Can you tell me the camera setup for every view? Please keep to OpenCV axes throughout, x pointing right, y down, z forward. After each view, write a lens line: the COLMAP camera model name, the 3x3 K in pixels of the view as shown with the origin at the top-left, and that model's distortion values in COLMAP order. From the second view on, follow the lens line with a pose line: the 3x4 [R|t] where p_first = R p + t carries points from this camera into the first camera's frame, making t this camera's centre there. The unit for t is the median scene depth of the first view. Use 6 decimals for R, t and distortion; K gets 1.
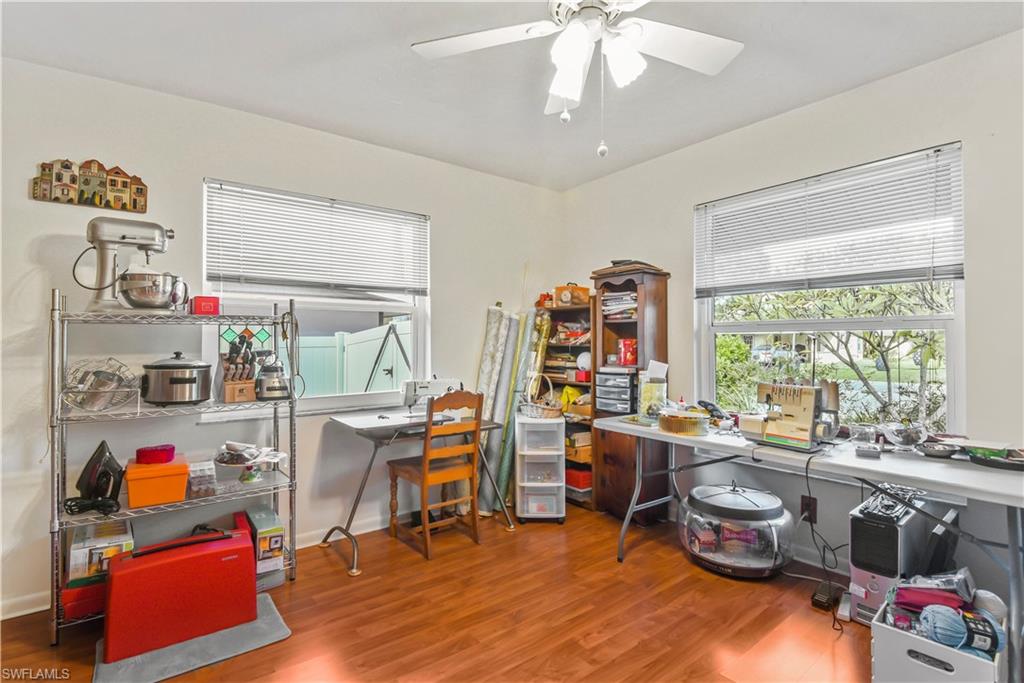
lens RADIAL K [[482.9, 0, 504.9], [0, 482.9, 338.9], [0, 0, 1]] dist [0.000326, 0.000148]
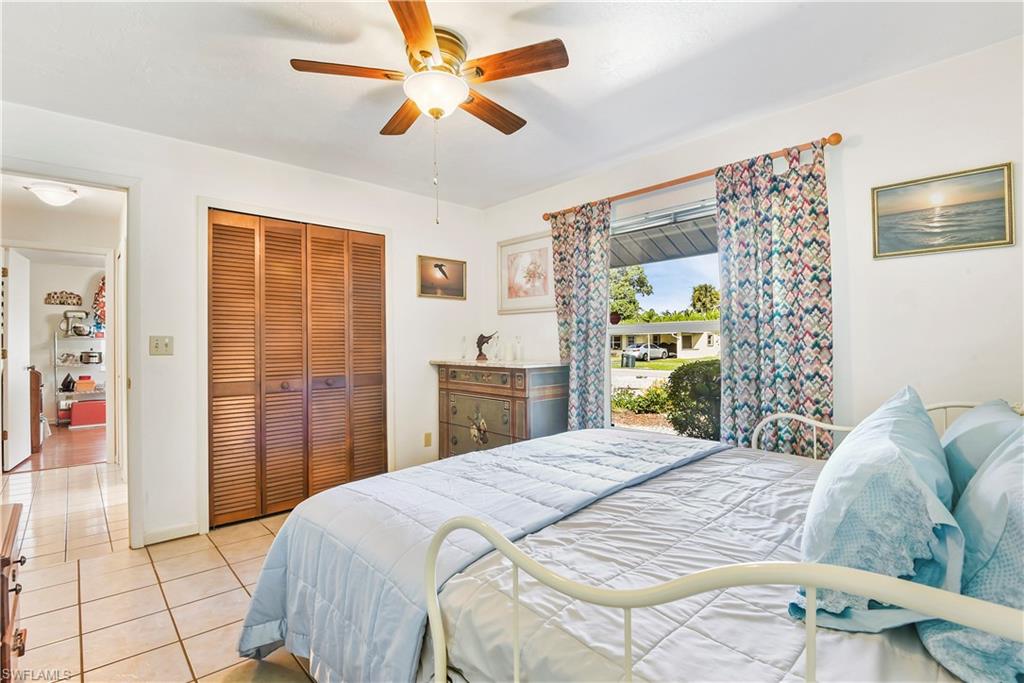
lens RADIAL K [[482.9, 0, 517.9], [0, 482.9, 343.6], [0, 0, 1]] dist [0.000326, 0.000148]
pose [[0.996525, -0.002646, 0.083249, 2.090877], [0.001608, 0.999920, 0.012530, -0.045301], [-0.083276, -0.012352, 0.996450, -2.716415]]
